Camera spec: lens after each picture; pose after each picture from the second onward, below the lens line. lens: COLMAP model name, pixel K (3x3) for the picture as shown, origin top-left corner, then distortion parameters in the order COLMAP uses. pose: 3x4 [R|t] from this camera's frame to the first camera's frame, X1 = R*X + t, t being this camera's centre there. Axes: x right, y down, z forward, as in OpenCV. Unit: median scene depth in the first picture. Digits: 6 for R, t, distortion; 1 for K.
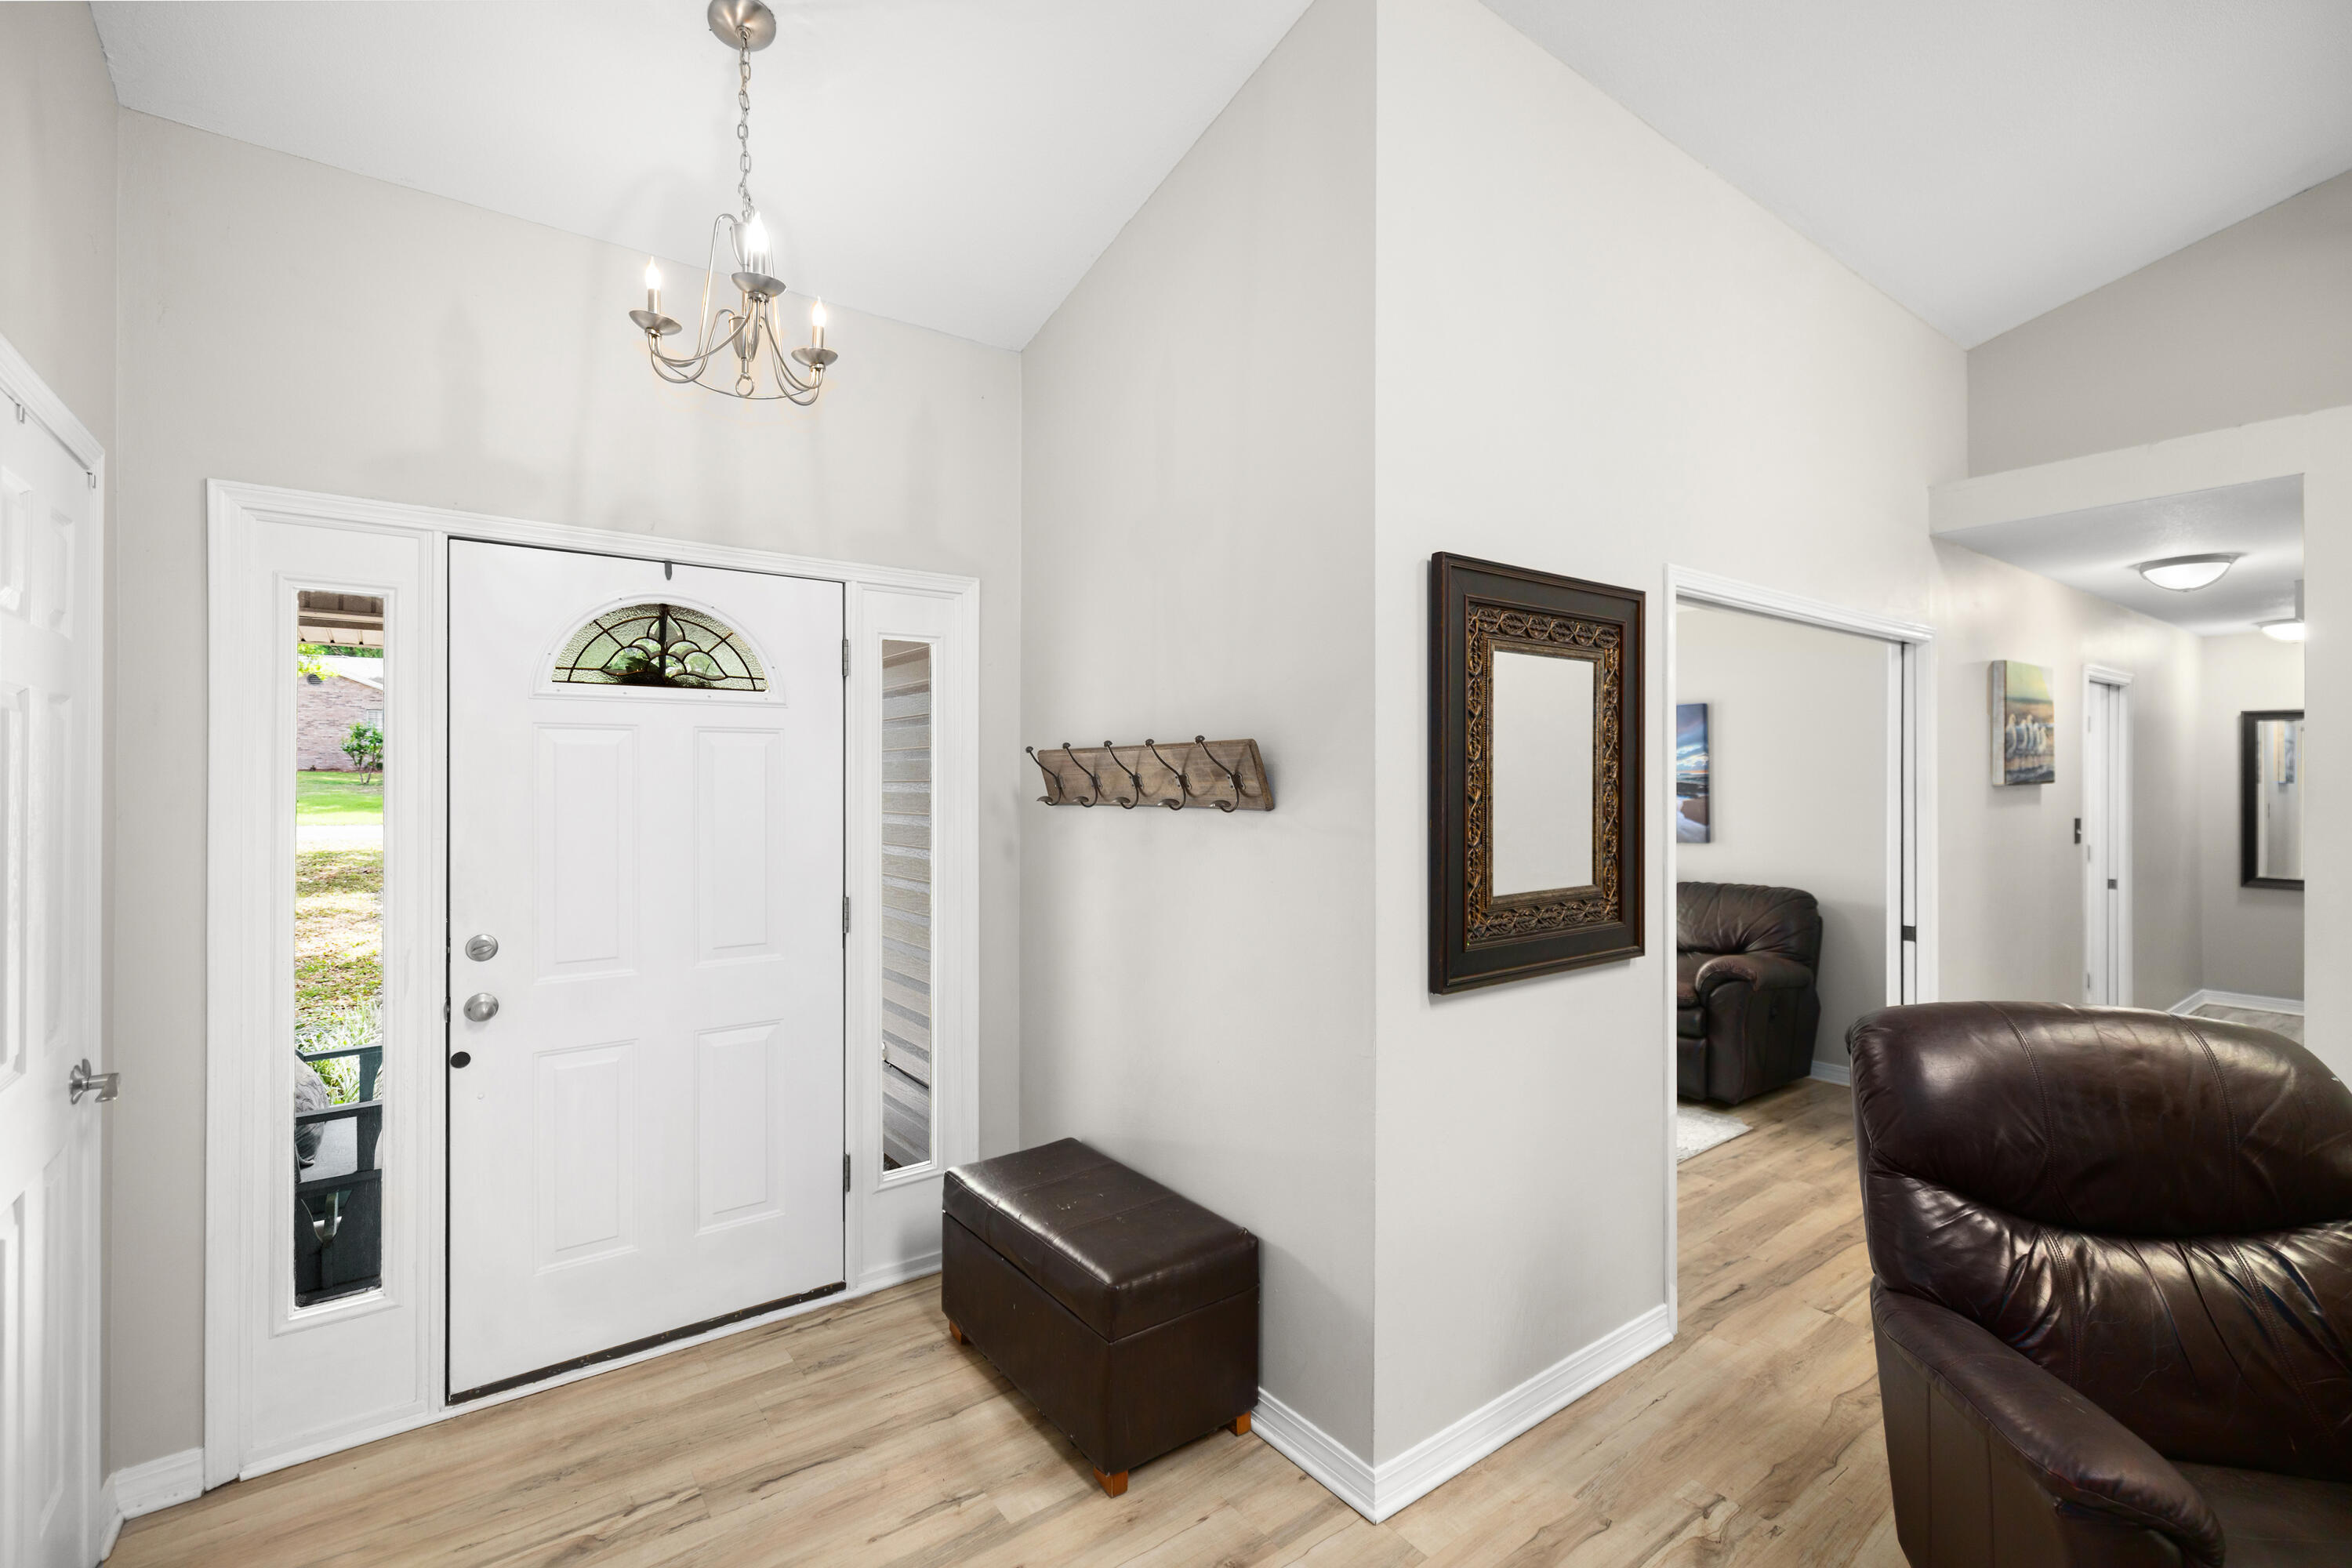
lens RADIAL K [[997.5, 0, 1185.6], [0, 997.5, 768.7], [0, 0, 1]] dist [0.004379, -0.001528]
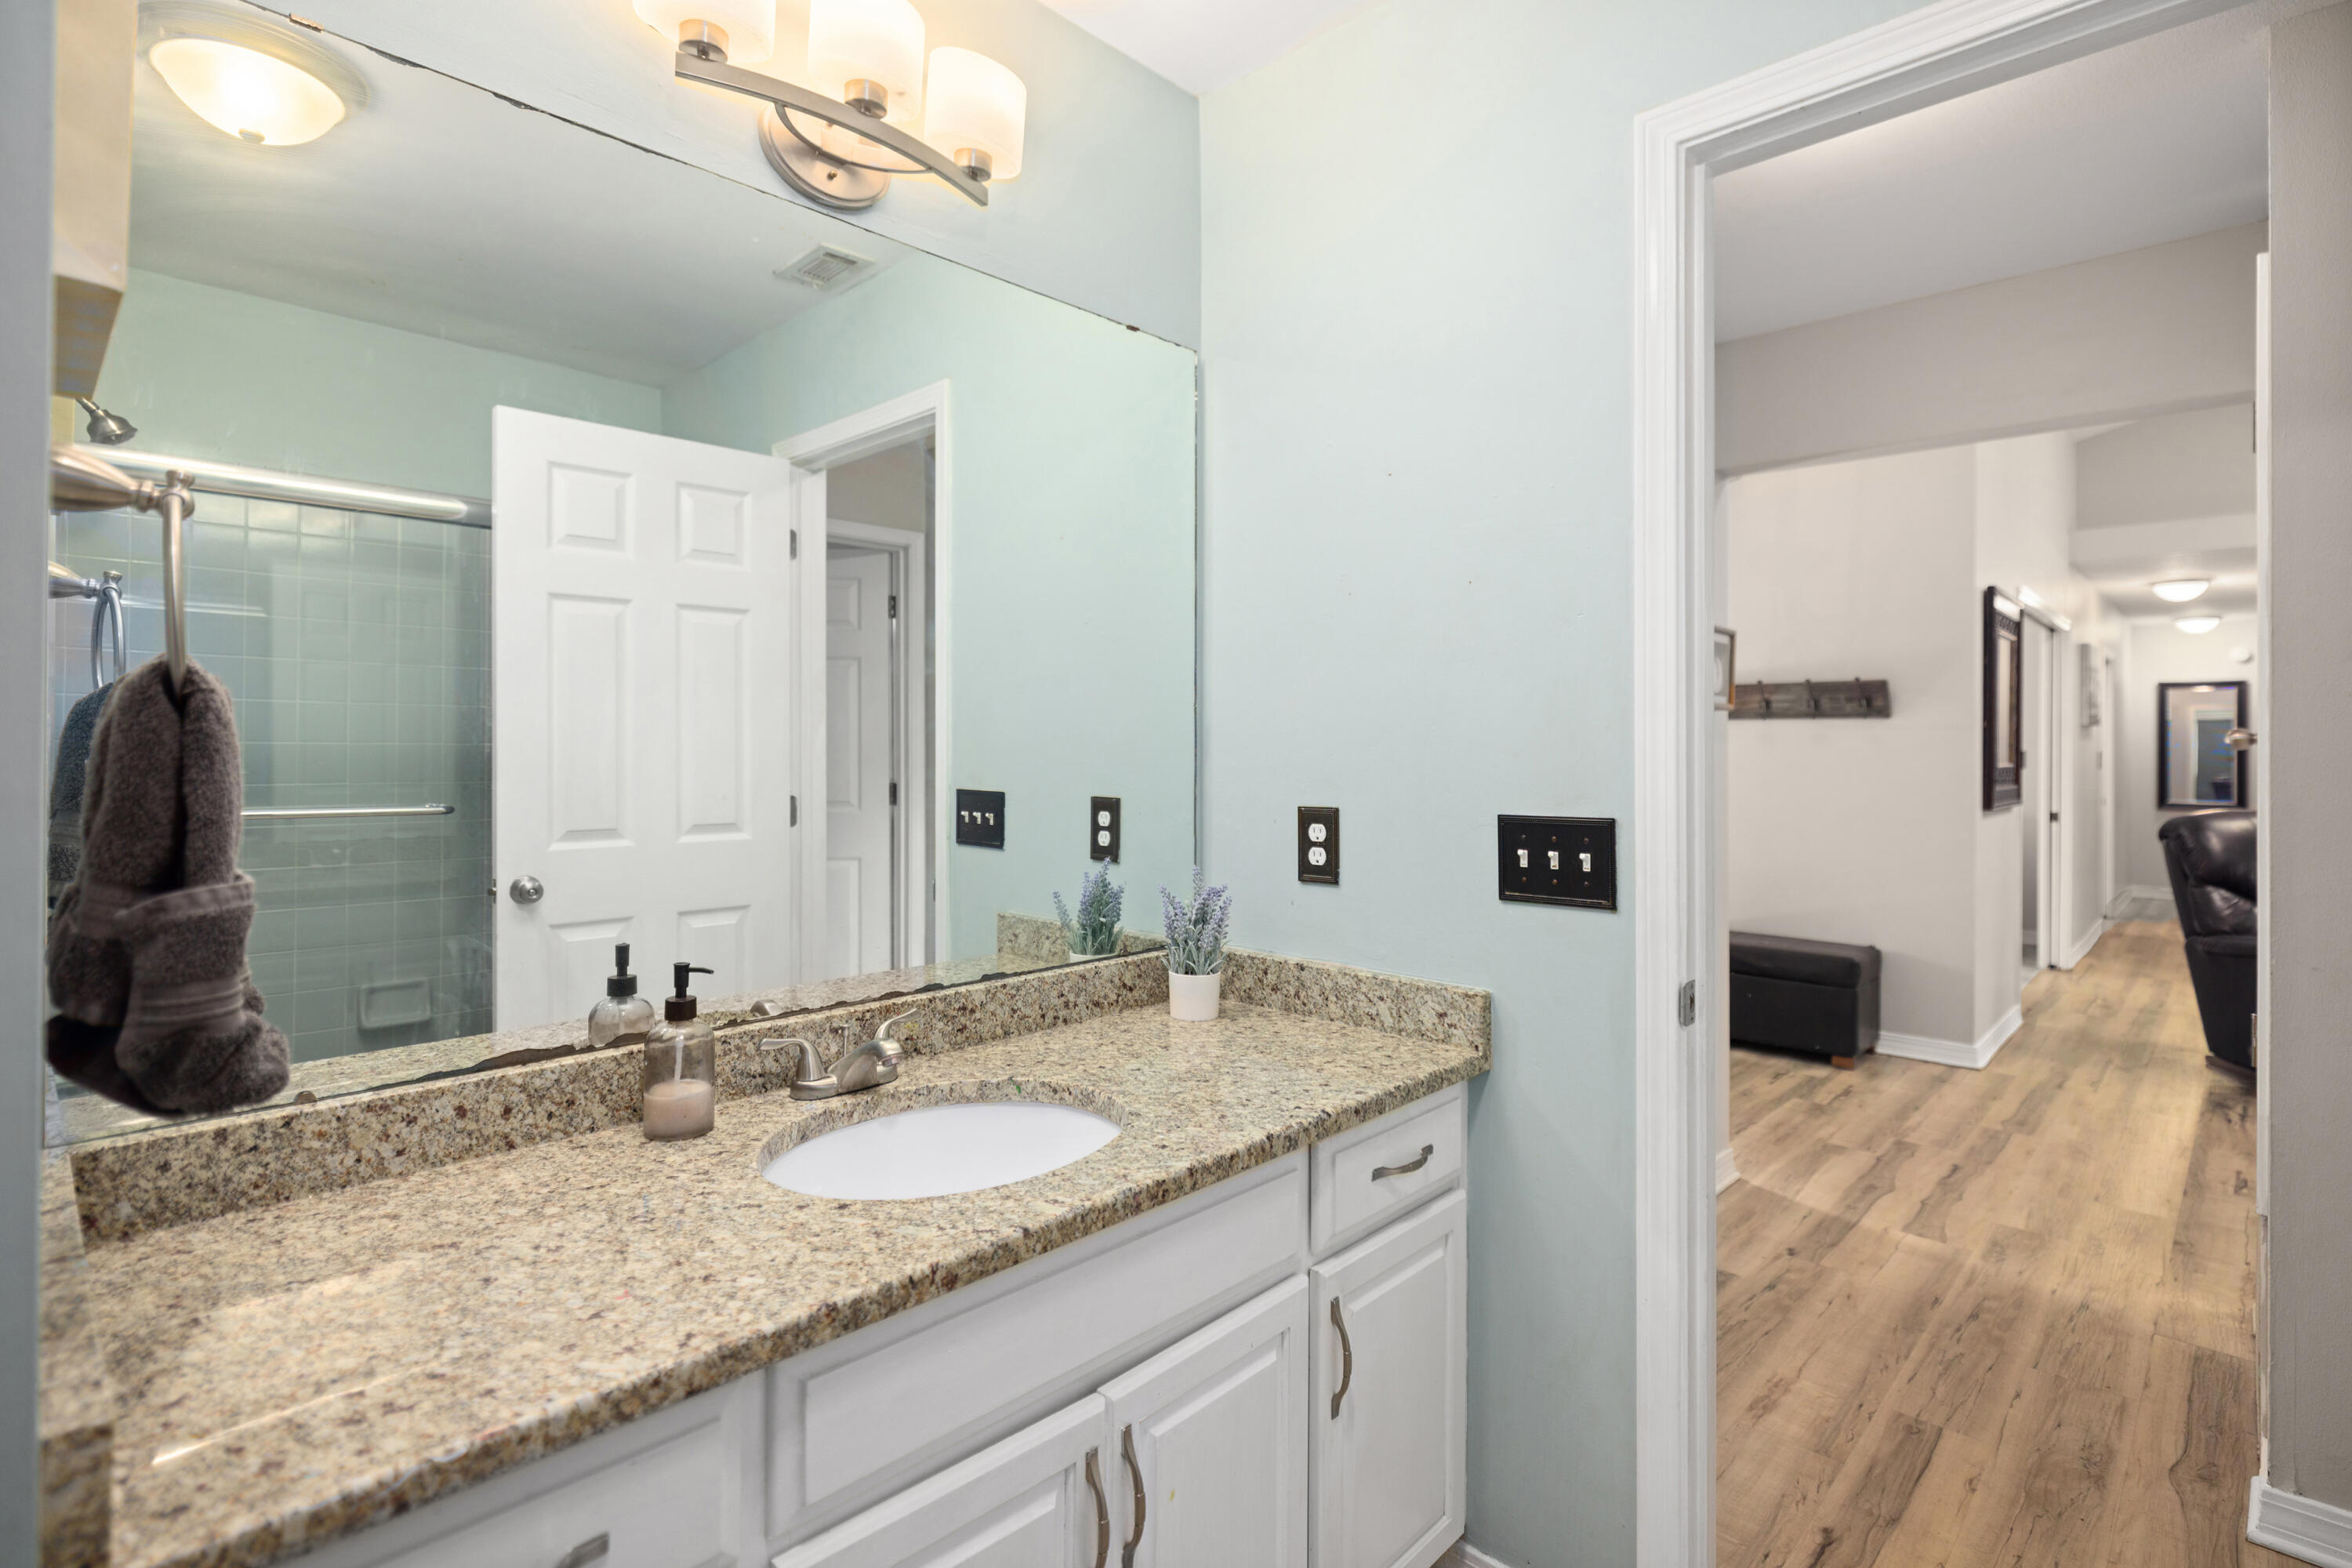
lens RADIAL K [[1119.2, 0, 1162.4], [0, 1119.2, 746.5], [0, 0, 1]] dist [-0.004668, 0.000500]
pose [[0.985940, 0.007539, 0.166928, -1.304663], [-0.008865, 0.999935, 0.007203, 0.076349], [-0.166863, -0.008582, 0.985943, -0.671063]]
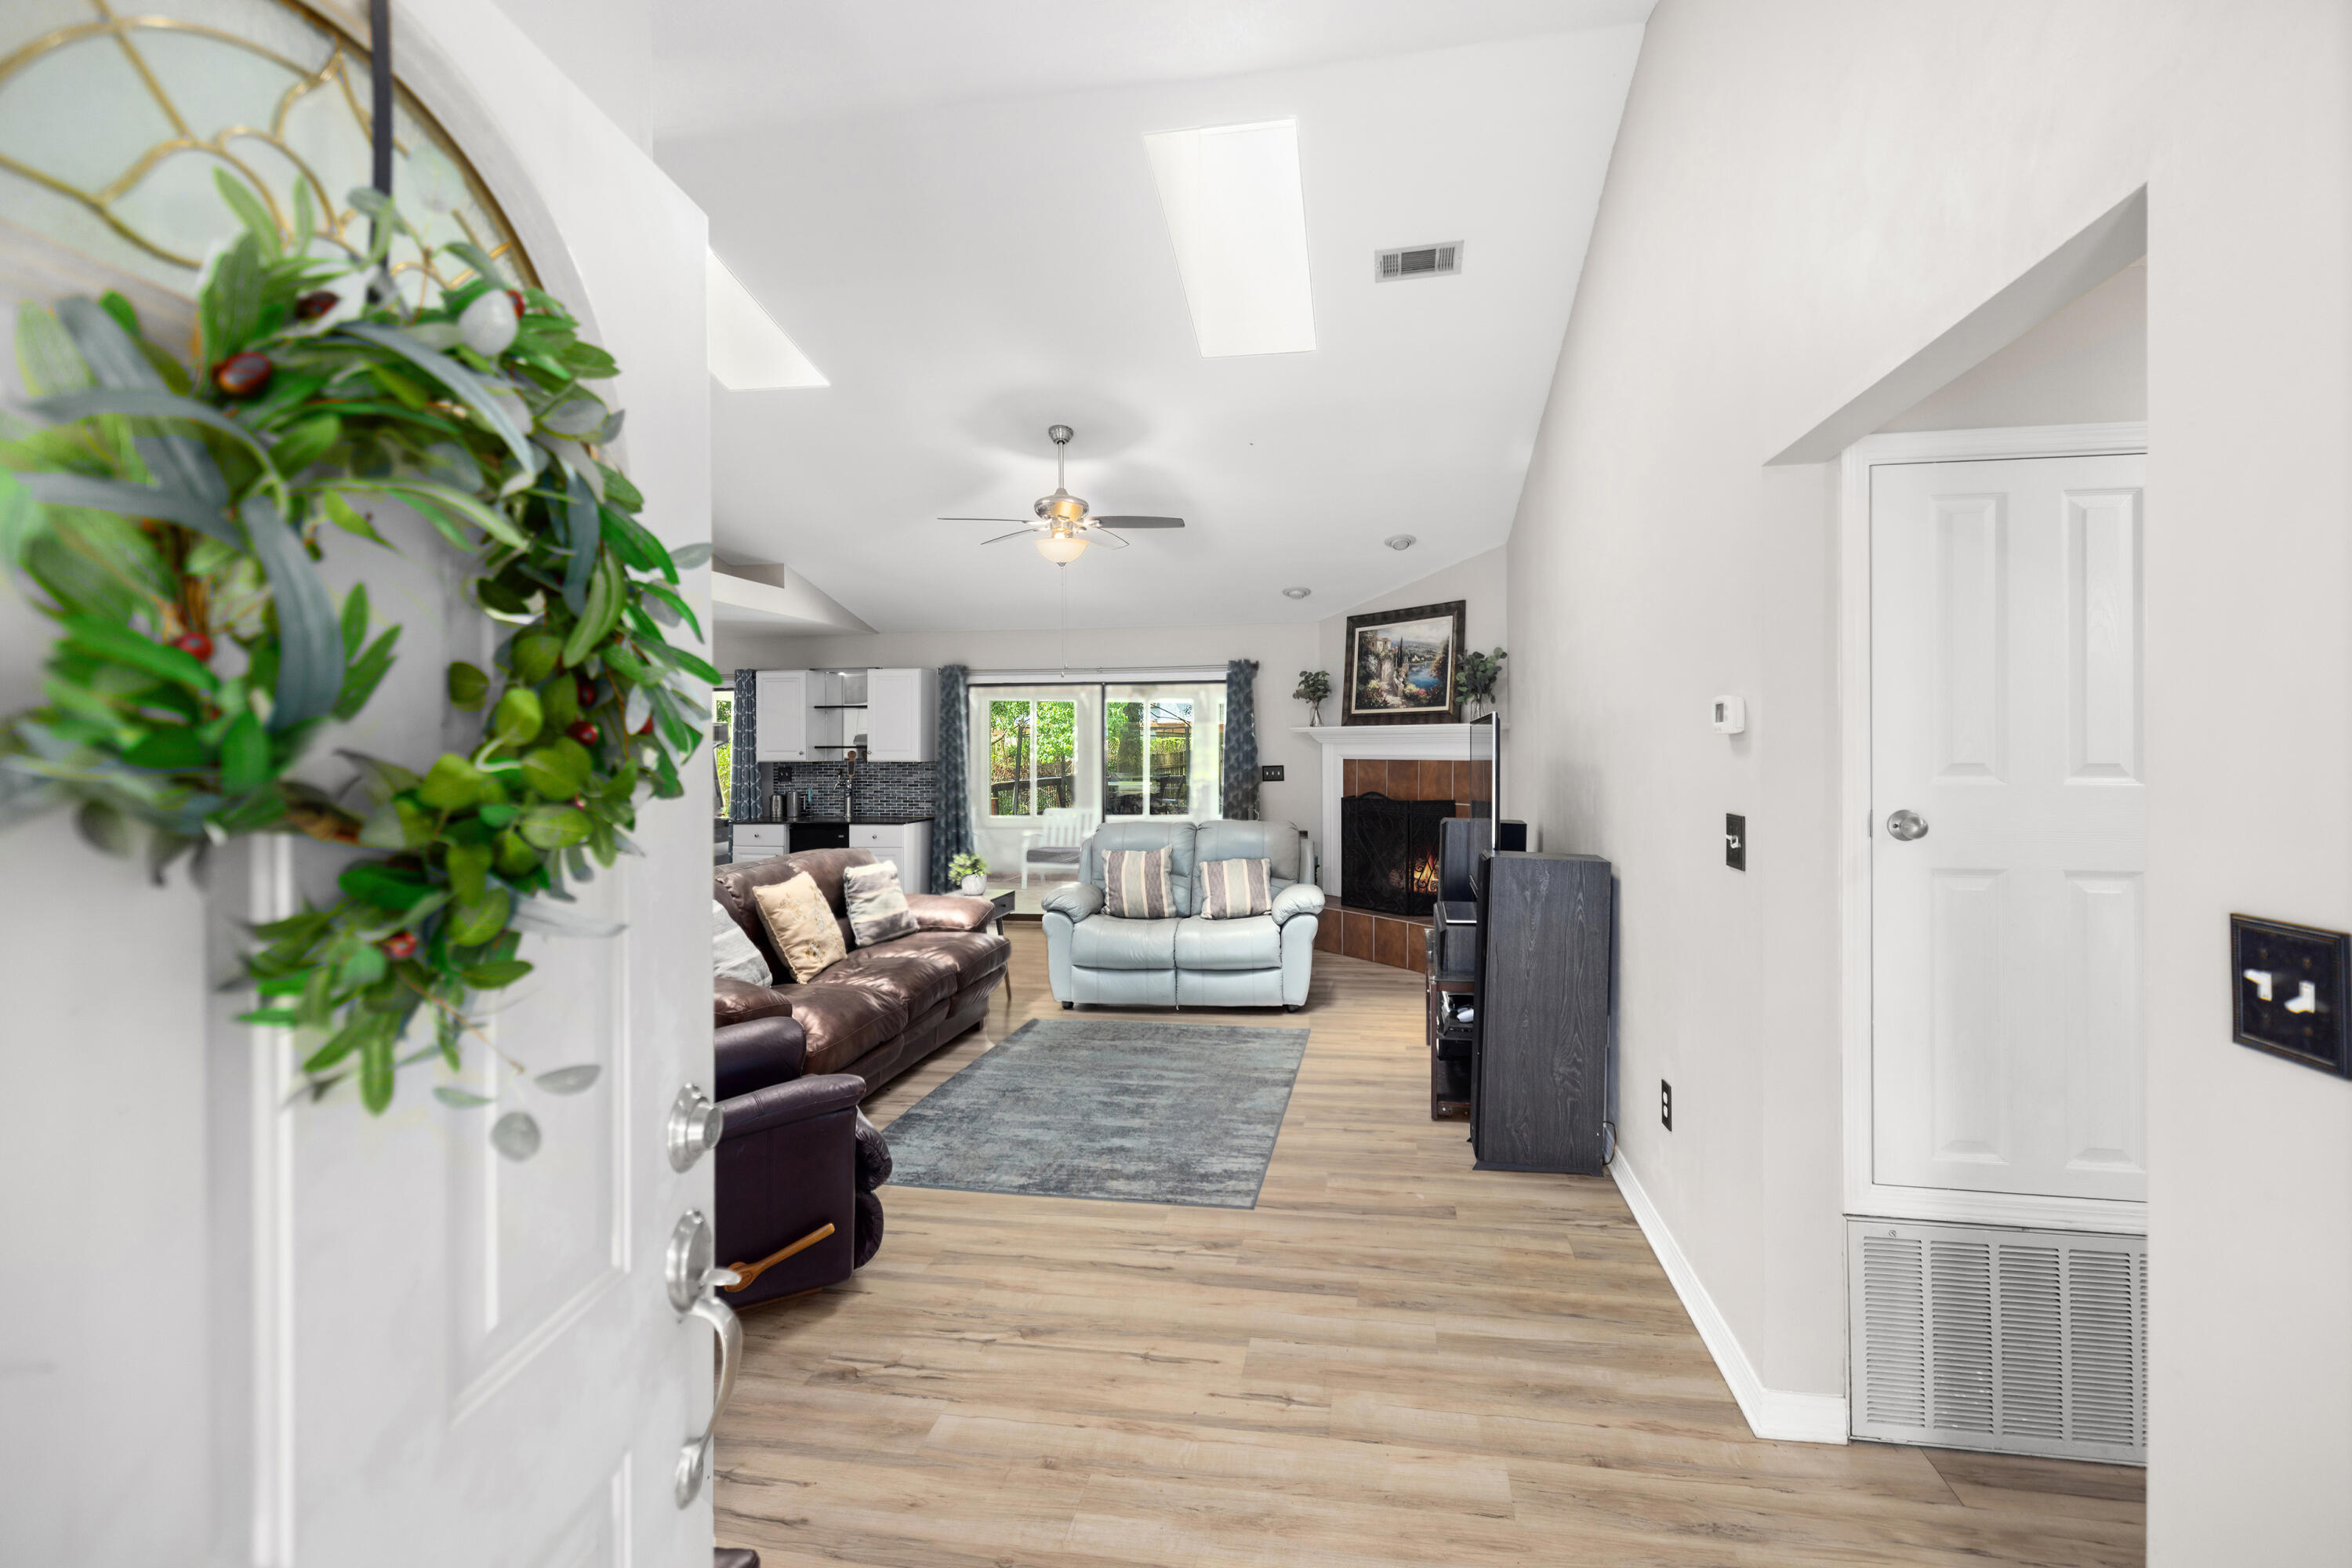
lens RADIAL K [[1038.4, 0, 1221.8], [0, 1038.4, 740.6], [0, 0, 1]] dist [0.004626, -0.001220]
pose [[-0.707031, 0.007943, 0.707138, -0.553272], [0.001020, 0.999947, -0.010211, 0.011881], [-0.707182, -0.006498, -0.707002, 0.915217]]
